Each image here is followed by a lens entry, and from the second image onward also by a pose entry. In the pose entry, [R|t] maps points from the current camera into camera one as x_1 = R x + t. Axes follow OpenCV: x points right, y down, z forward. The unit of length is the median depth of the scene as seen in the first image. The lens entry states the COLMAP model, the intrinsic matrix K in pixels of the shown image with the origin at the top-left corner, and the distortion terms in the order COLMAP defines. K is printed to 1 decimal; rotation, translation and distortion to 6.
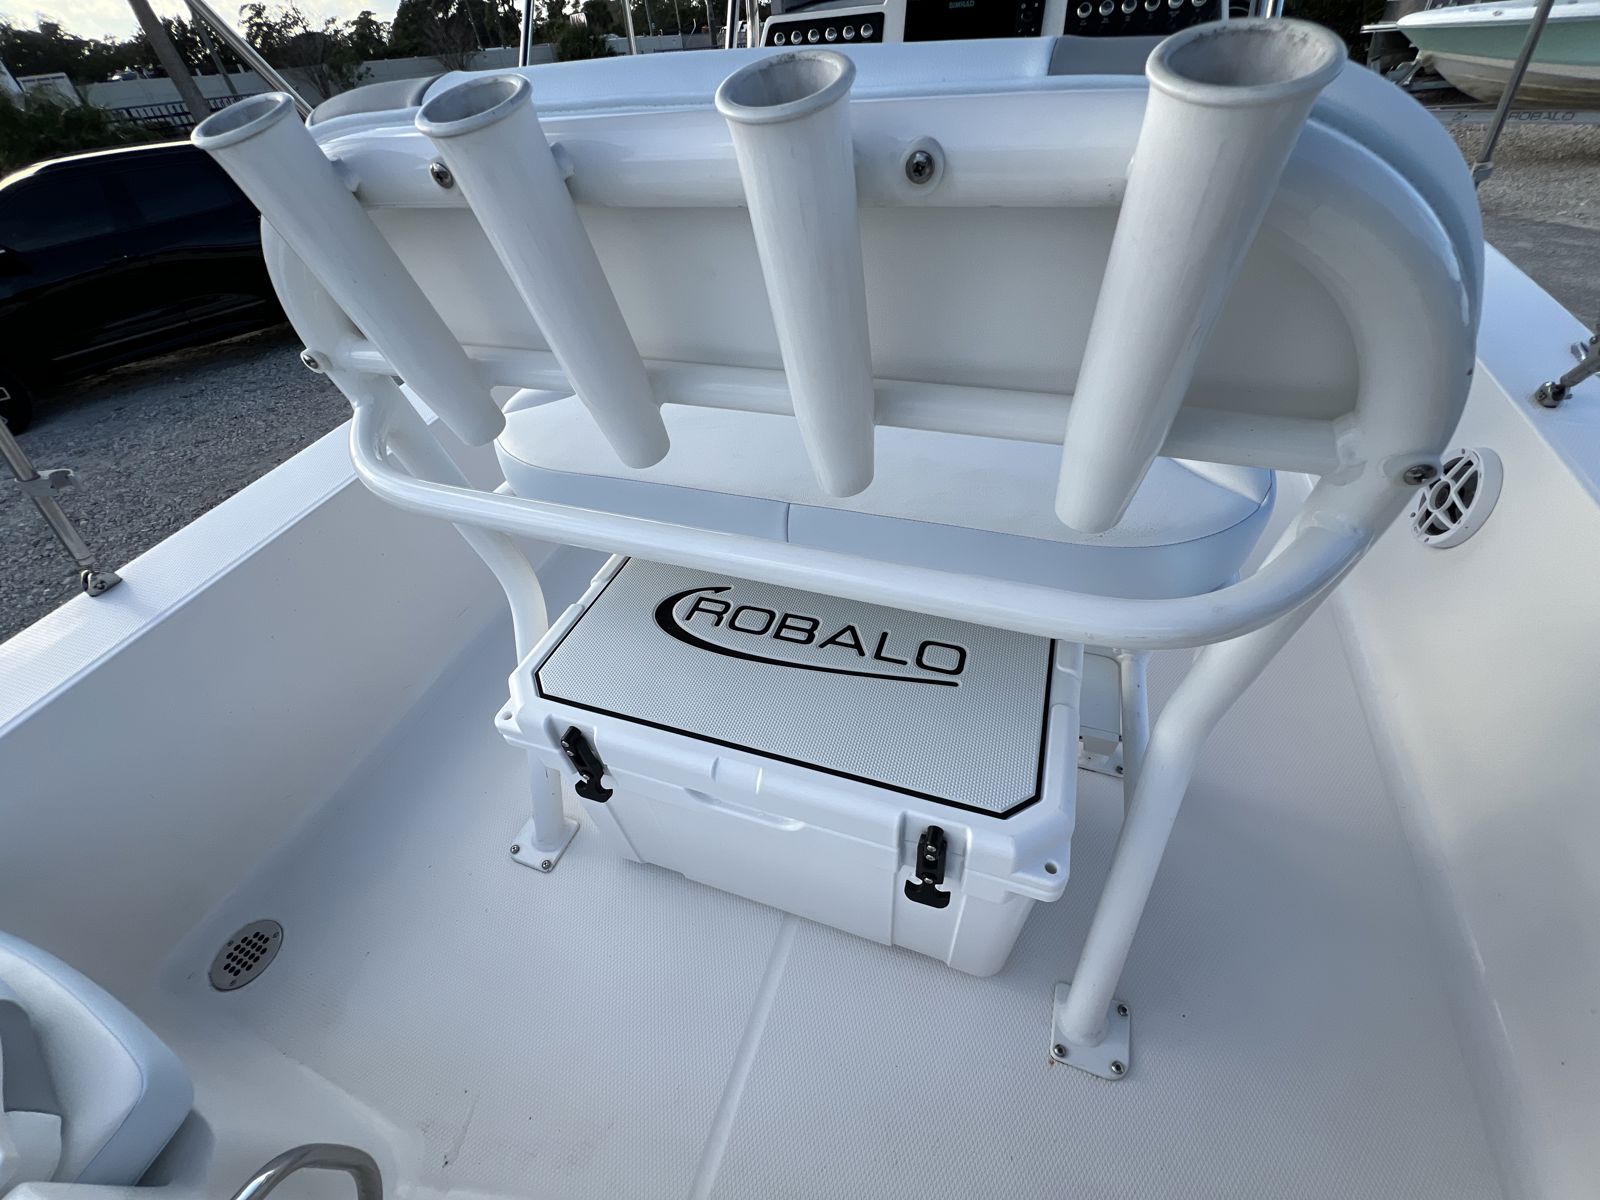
lens RADIAL K [[641.0, 0, 805.8], [0, 641.0, 609.9], [0, 0, 1]] dist [0.002010, -0.000456]
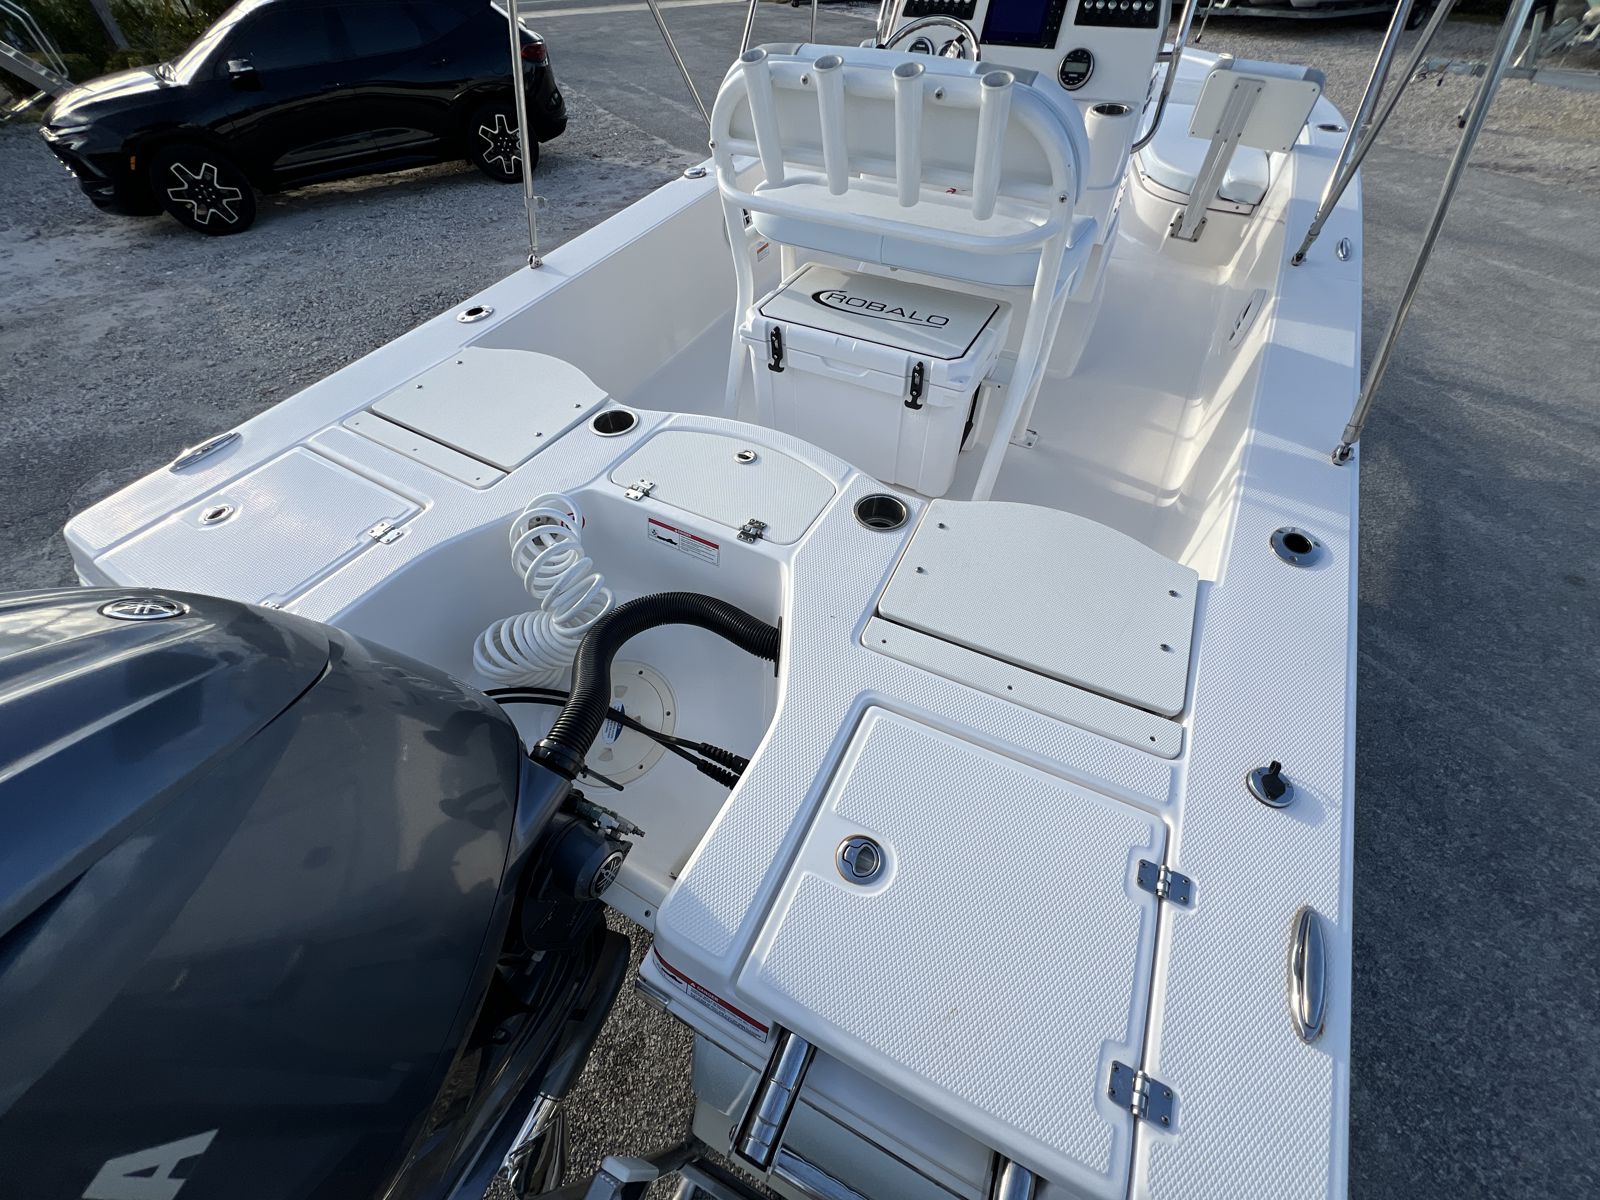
lens RADIAL K [[641.0, 0, 802.0], [0, 641.0, 607.1], [0, 0, 1]] dist [0.002010, -0.000456]
pose [[0.984651, 0.163415, -0.061297, 0.027863], [-0.155880, 0.981373, 0.112286, 0.612811], [0.078505, -0.101007, 0.991784, -0.966521]]
